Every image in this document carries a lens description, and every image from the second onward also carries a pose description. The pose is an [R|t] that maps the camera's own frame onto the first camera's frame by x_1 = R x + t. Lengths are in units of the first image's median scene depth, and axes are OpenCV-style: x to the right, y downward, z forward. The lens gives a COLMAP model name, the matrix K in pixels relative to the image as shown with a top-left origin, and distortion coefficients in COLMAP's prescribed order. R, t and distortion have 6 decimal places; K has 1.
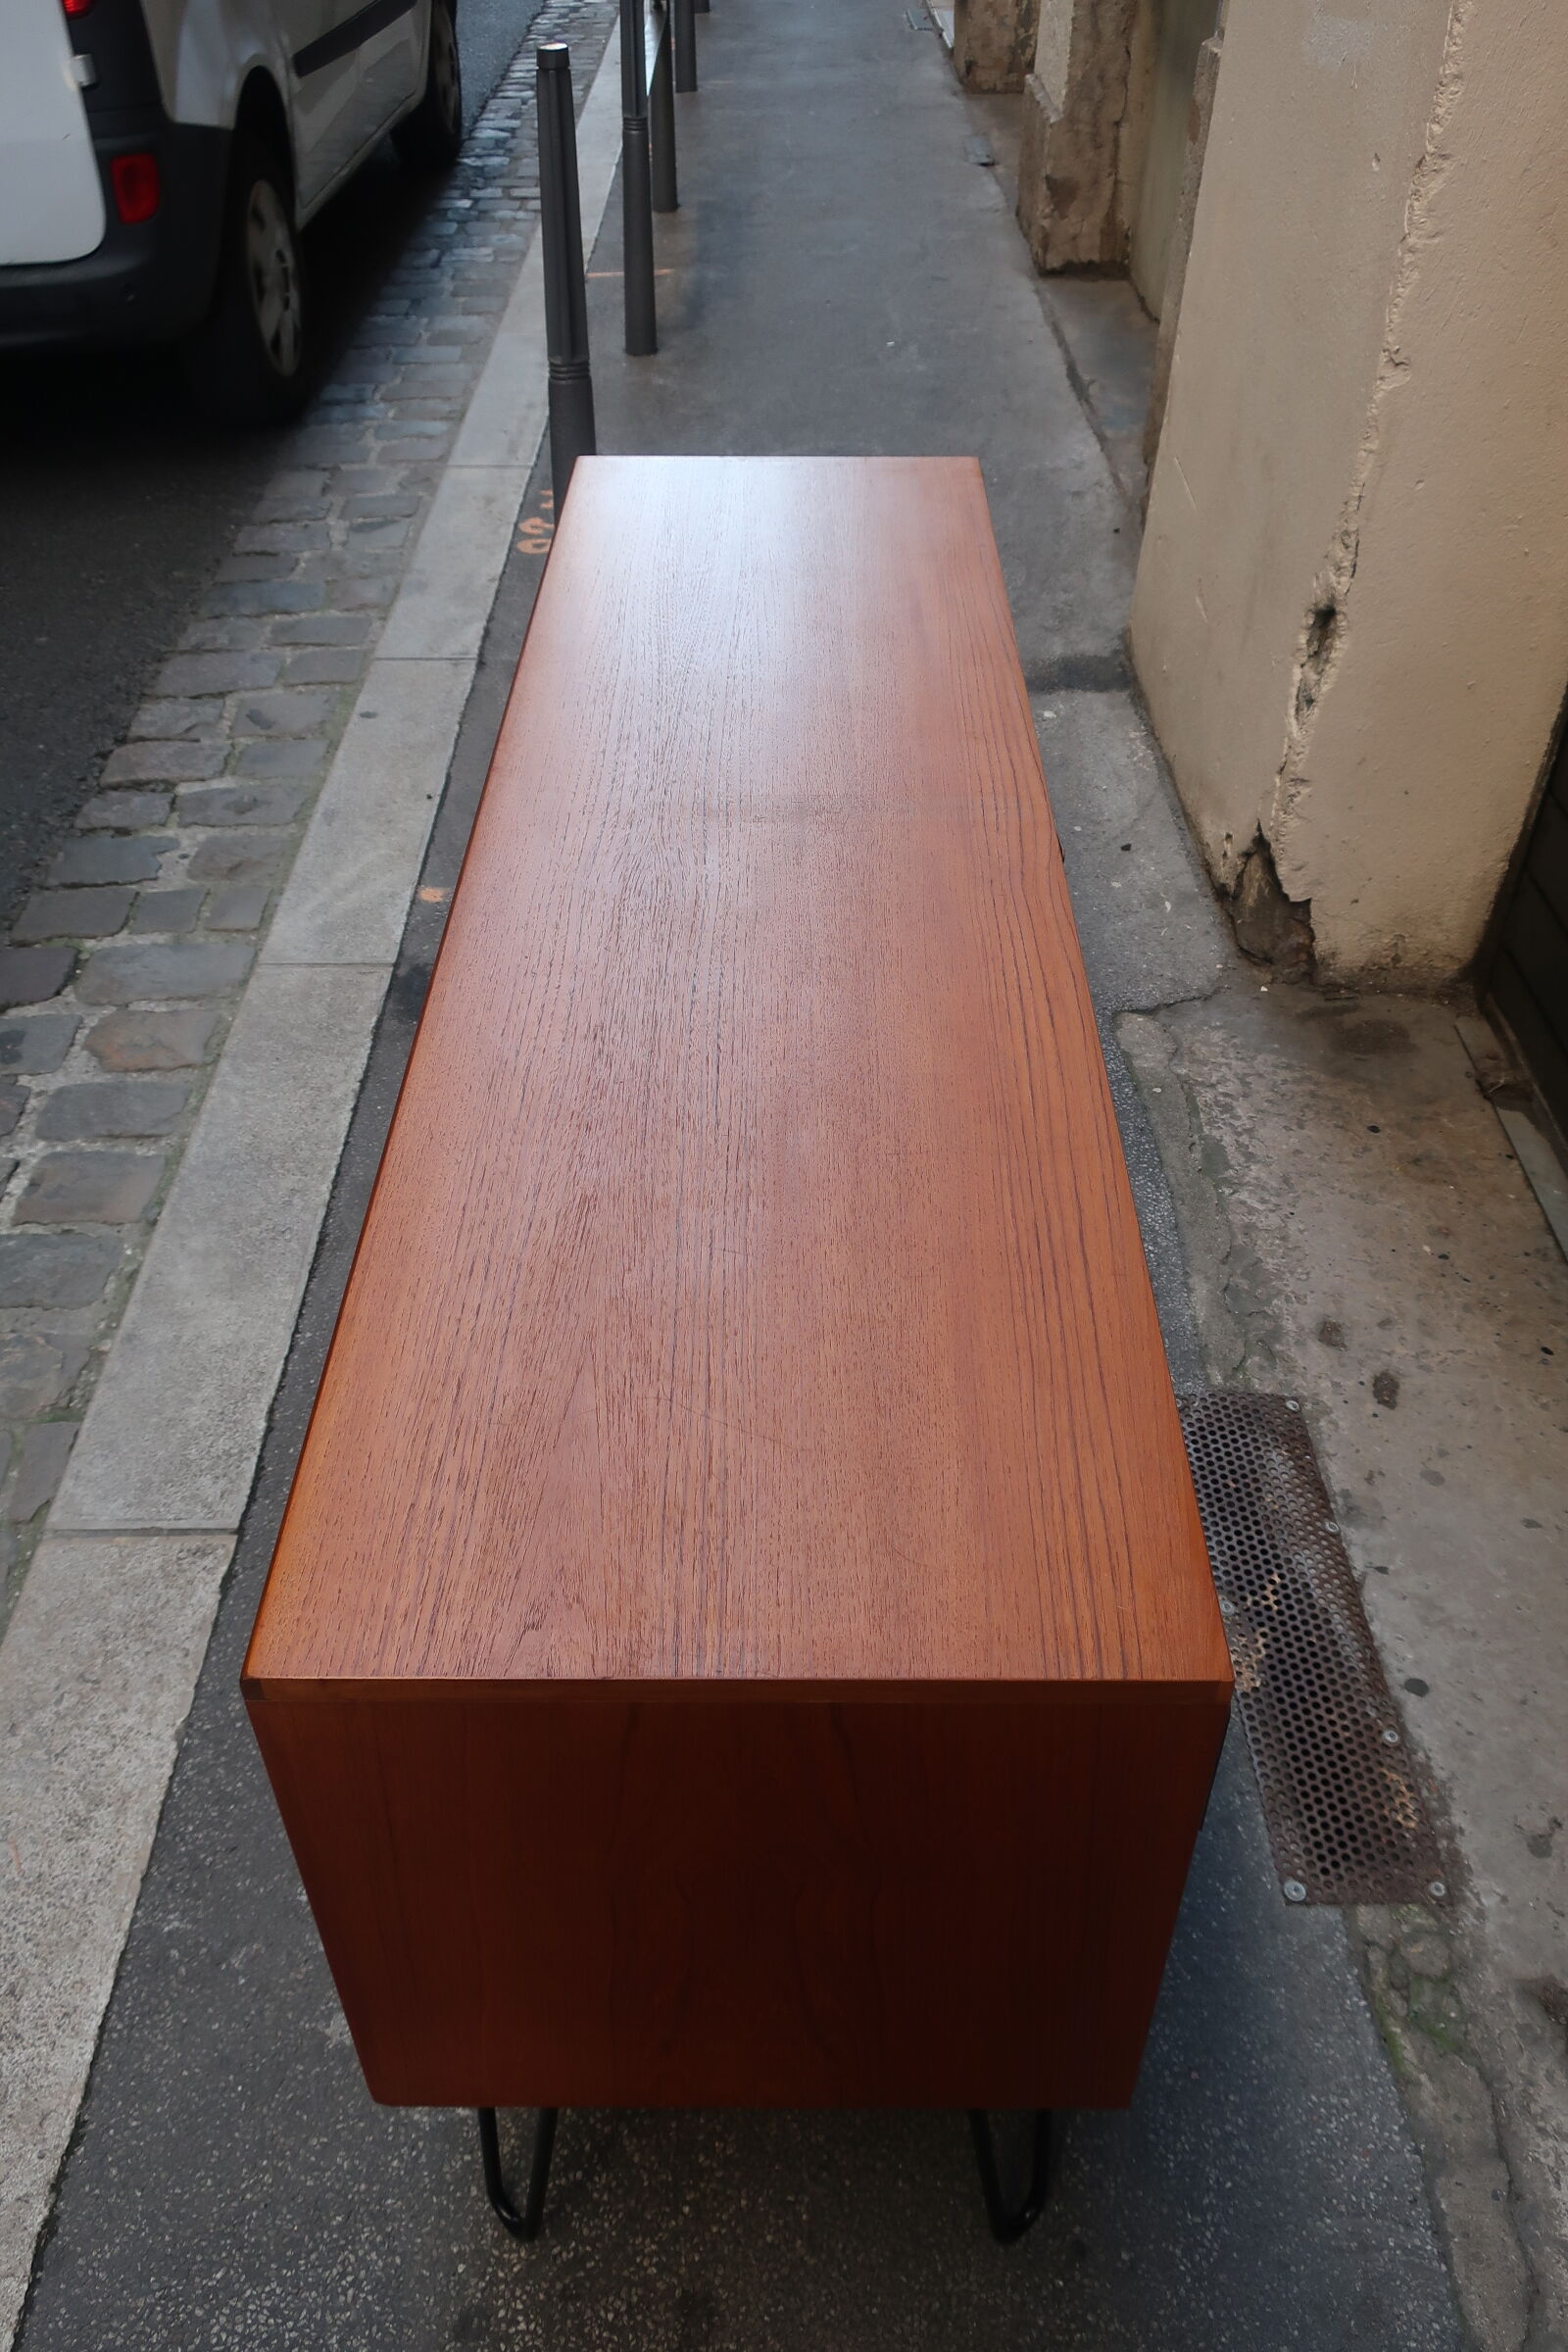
lens RADIAL K [[1855.3, 0, 784.4], [0, 1855.3, 1170.1], [0, 0, 1]] dist [0.008266, -0.008689]
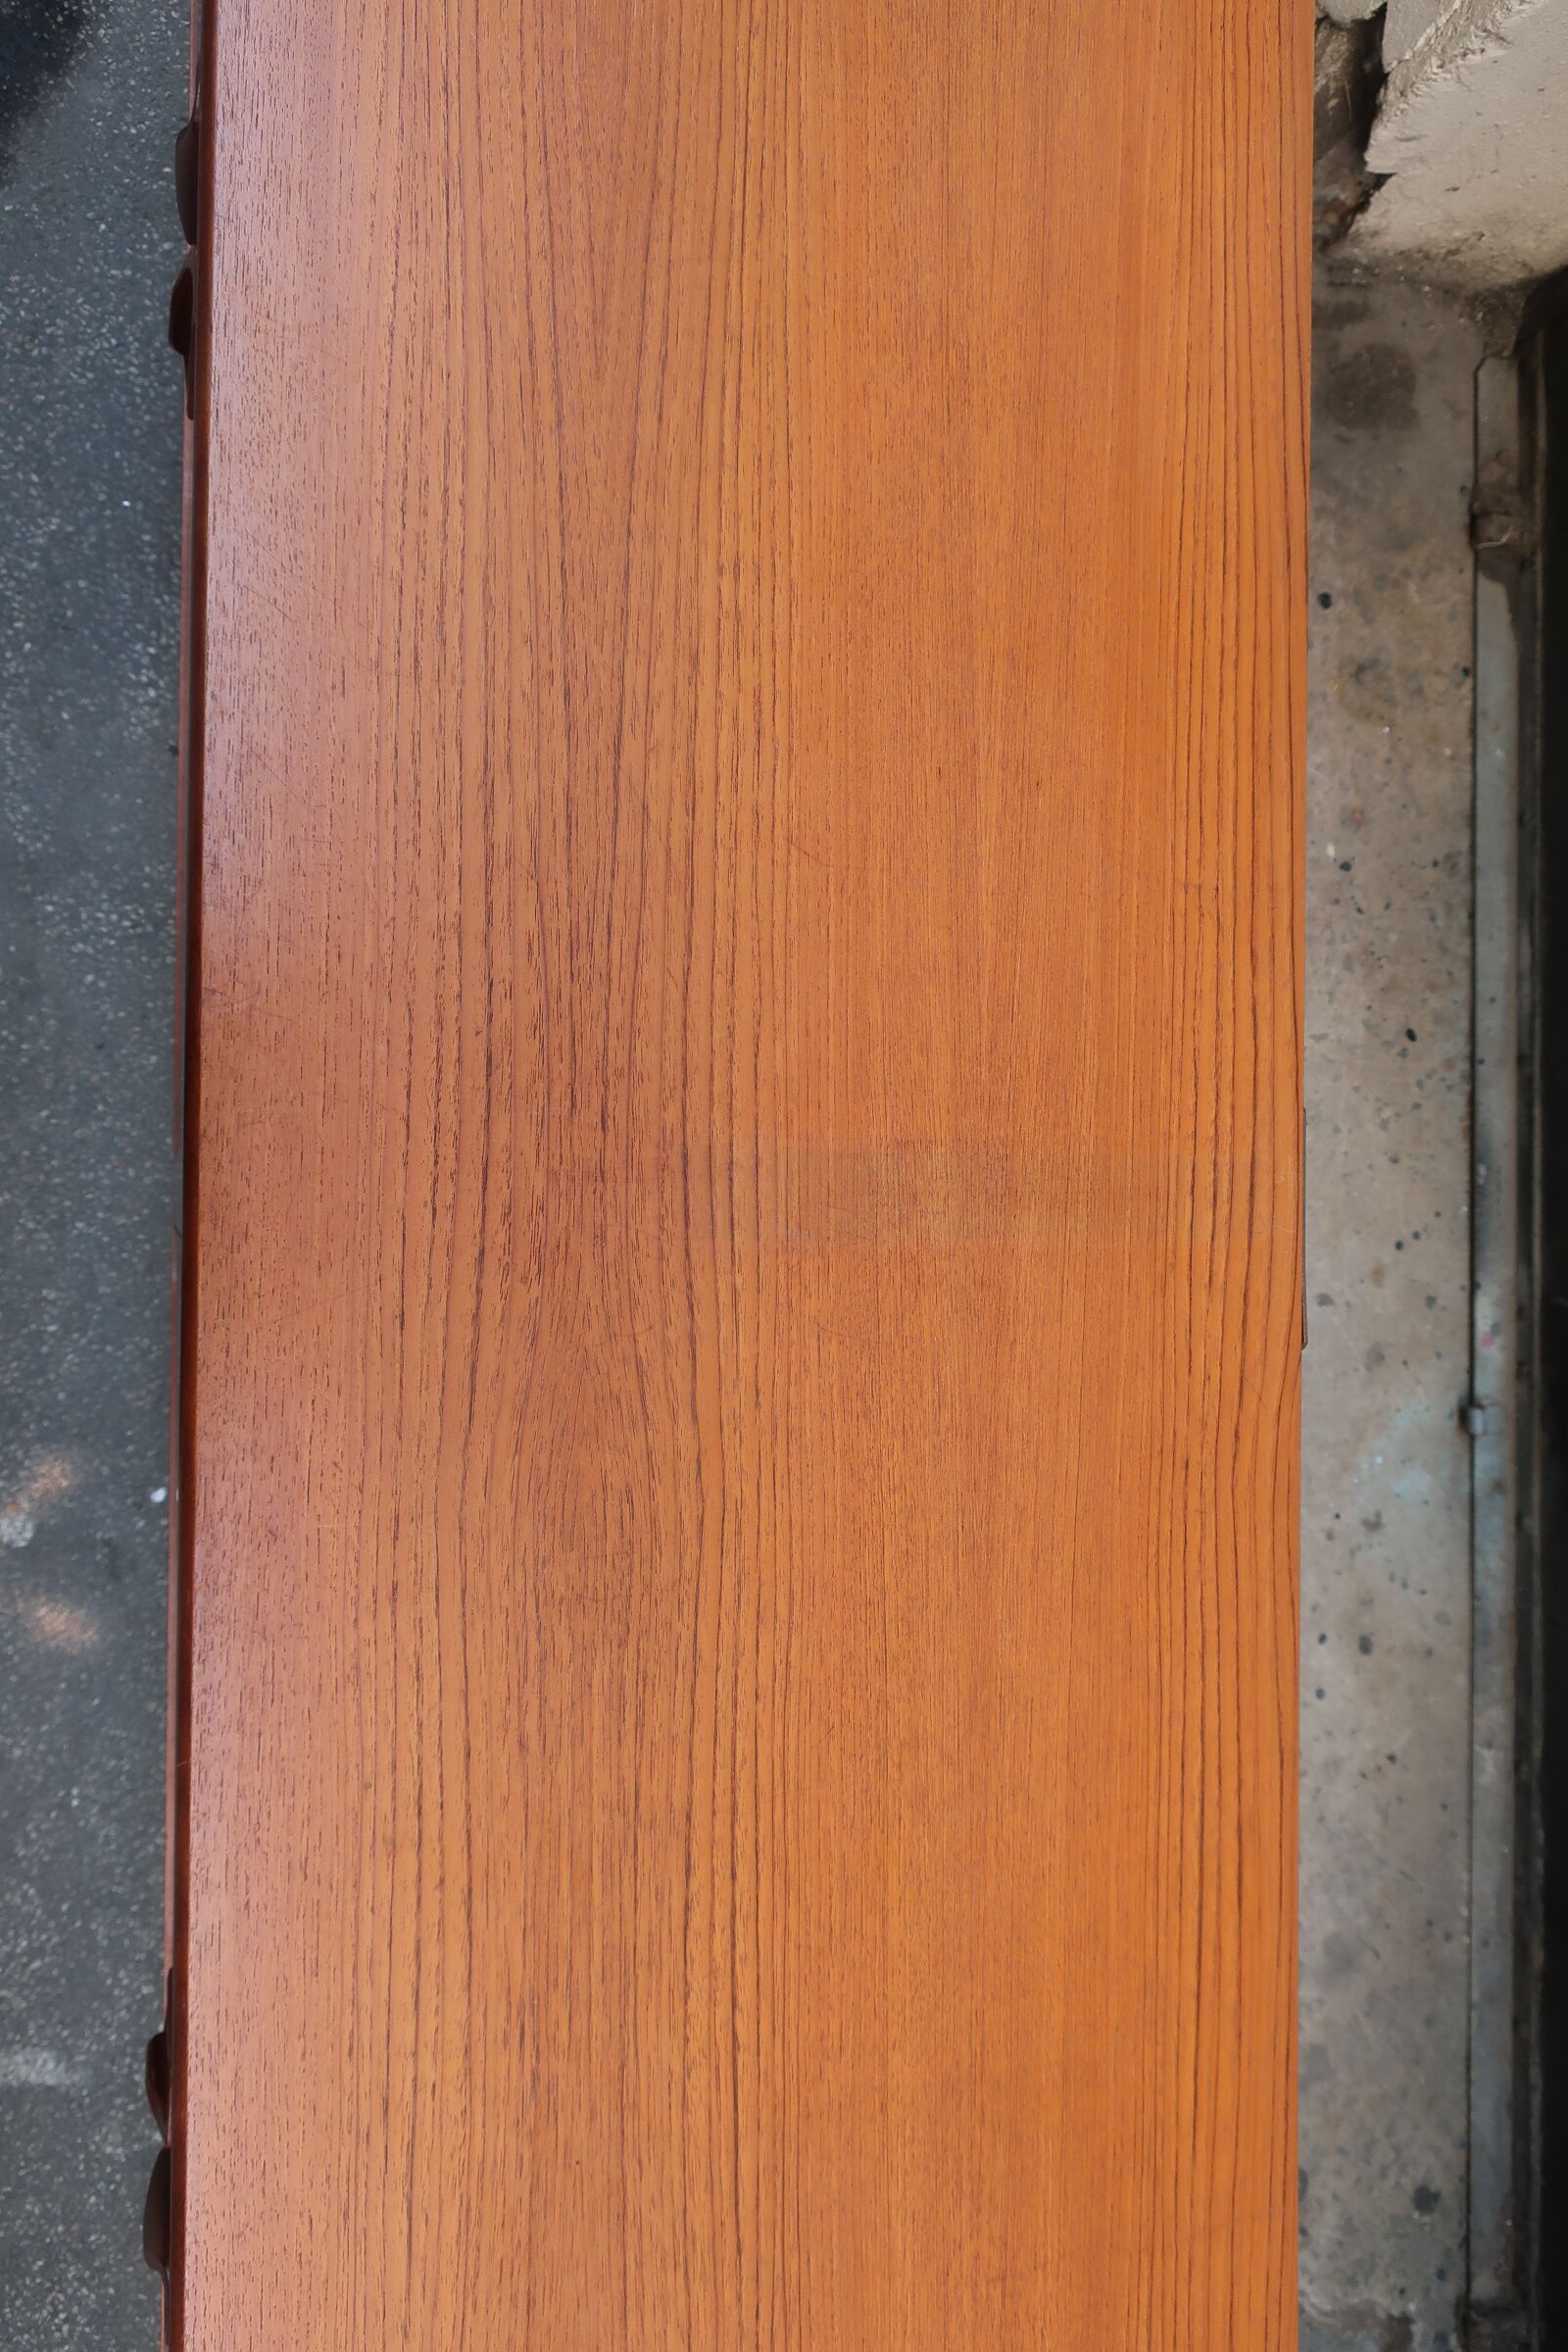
lens RADIAL K [[1855.3, 0, 791.2], [0, 1855.3, 1176.8], [0, 0, 1]] dist [0.008266, -0.008689]
pose [[0.944674, 0.005089, 0.327970, -0.189999], [-0.254530, 0.642051, 0.723177, -0.597906], [-0.206893, -0.766645, 0.607824, 0.763129]]
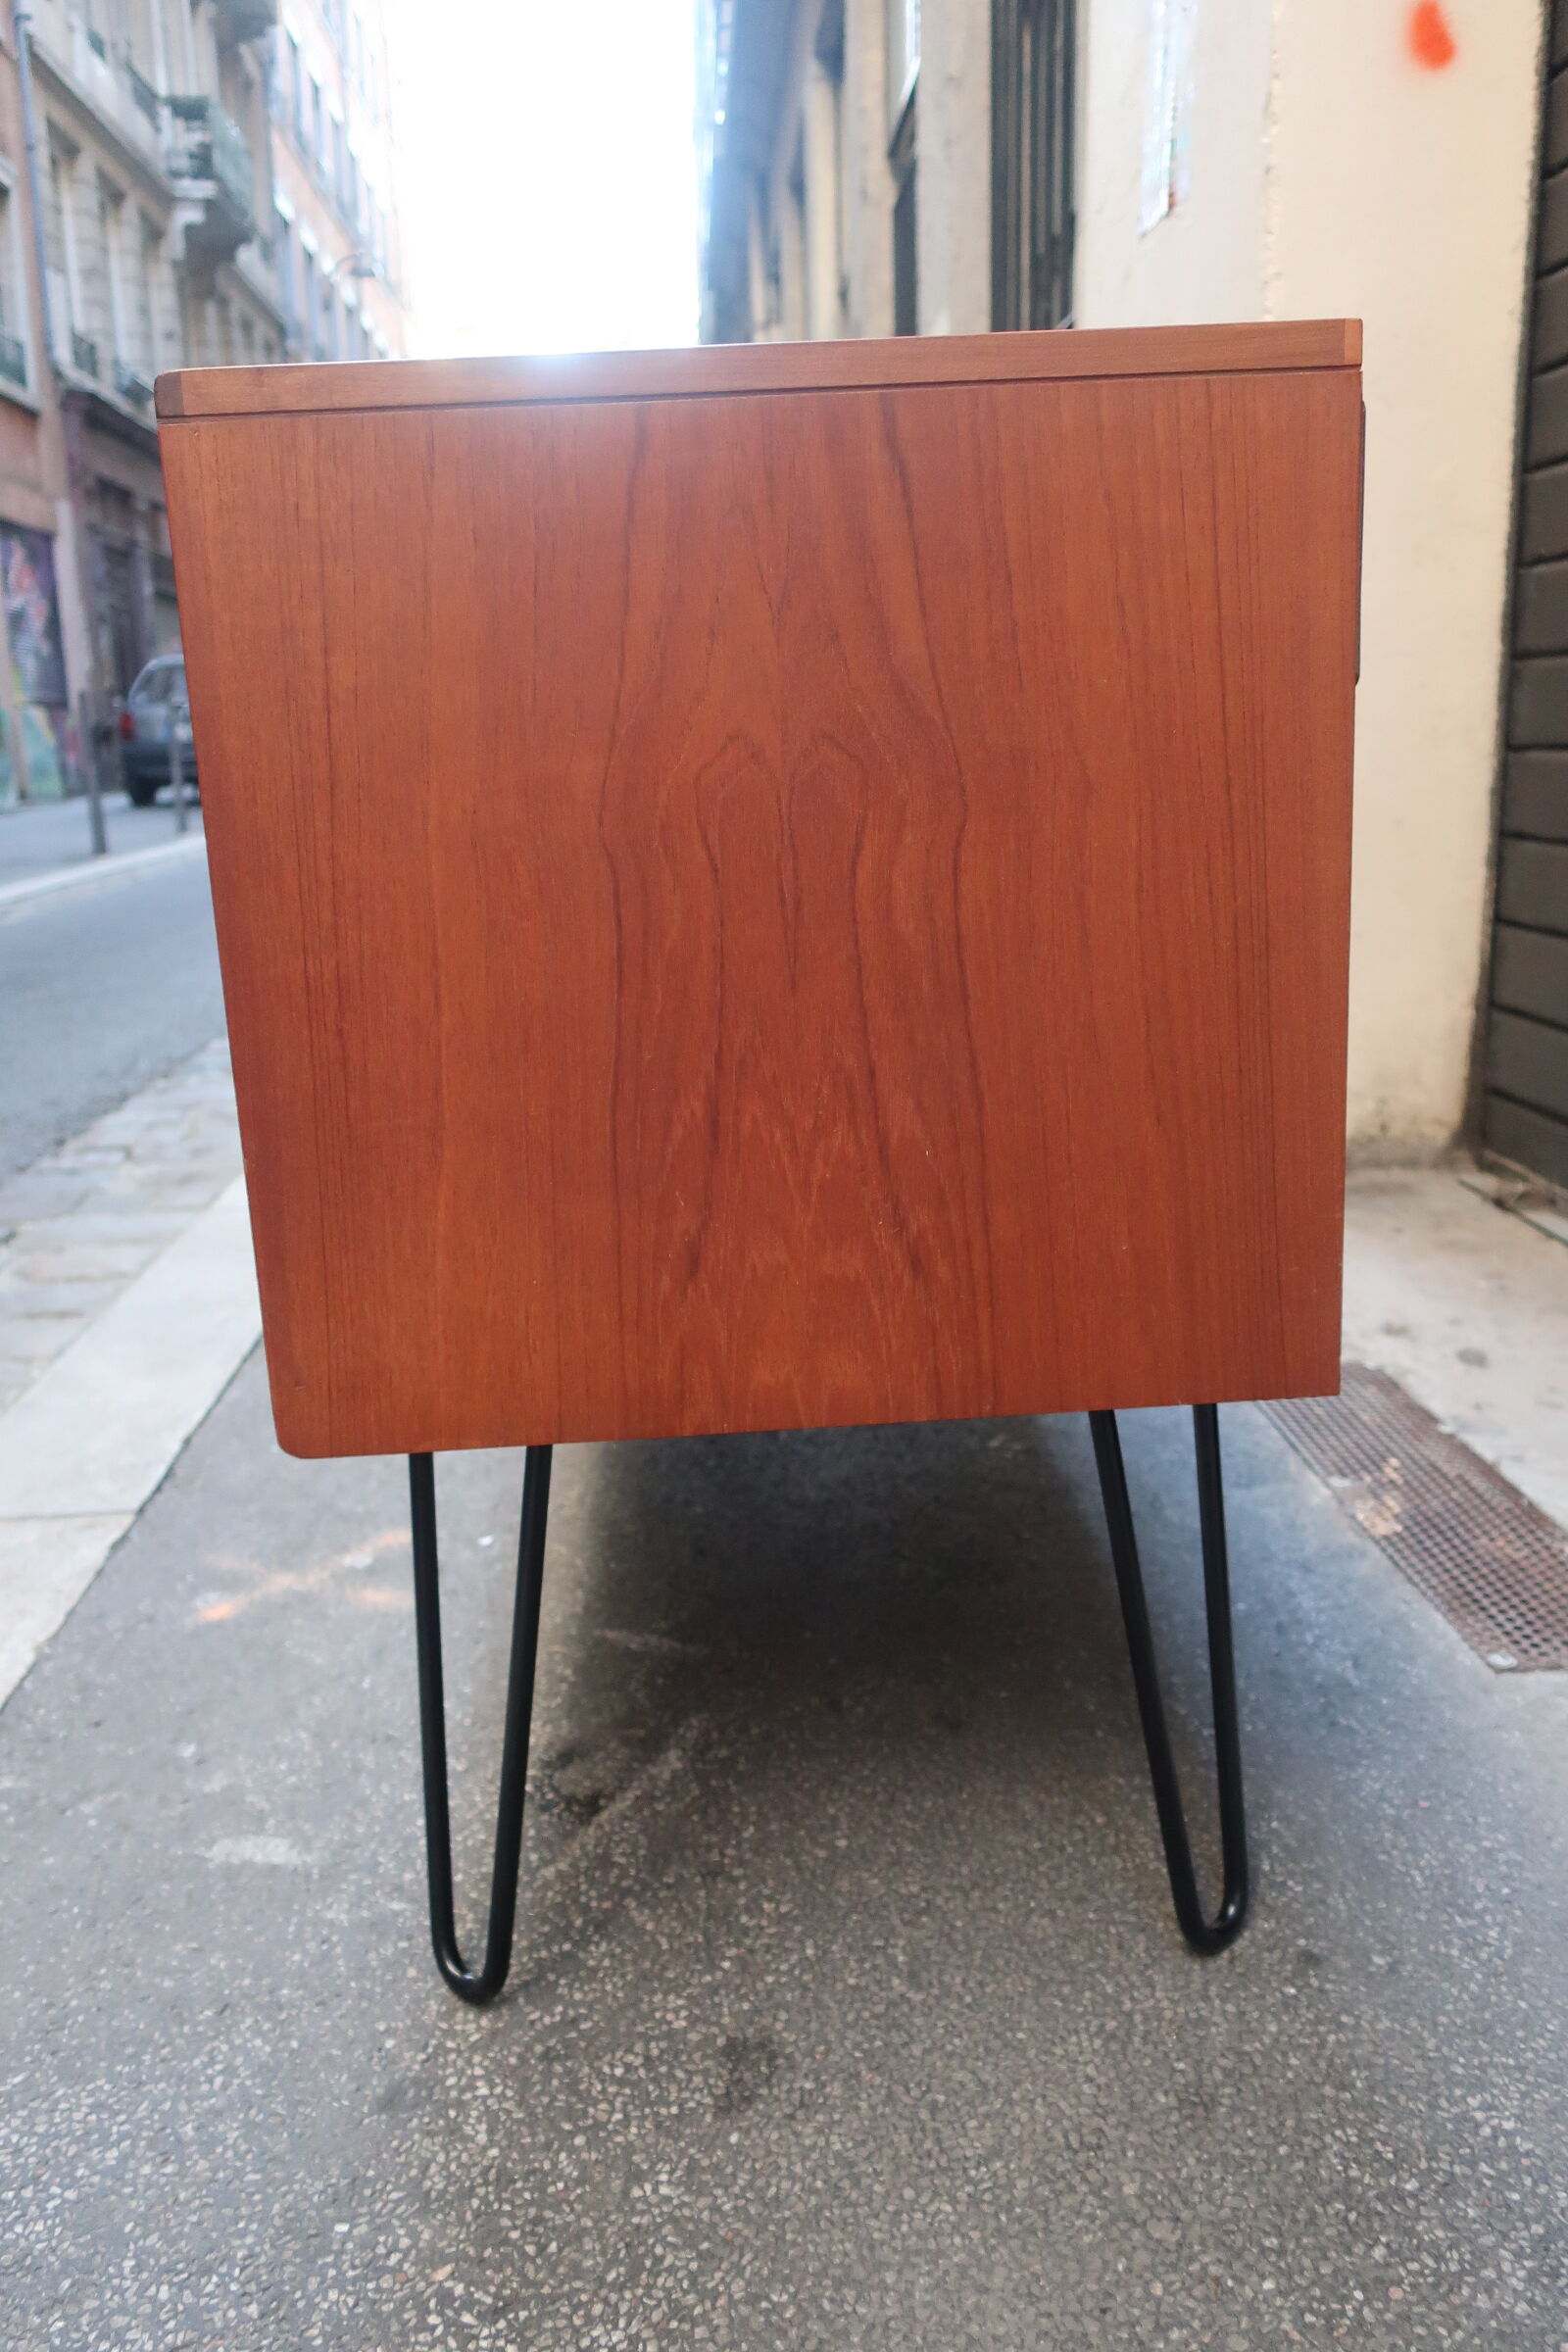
lens RADIAL K [[1855.3, 0, 783.2], [0, 1855.3, 1159.9], [0, 0, 1]] dist [0.008266, -0.008689]
pose [[0.997905, -0.053740, 0.036021, -0.040657], [0.064190, 0.891884, -0.447686, 0.602247], [-0.008068, 0.449060, 0.893465, 0.262610]]
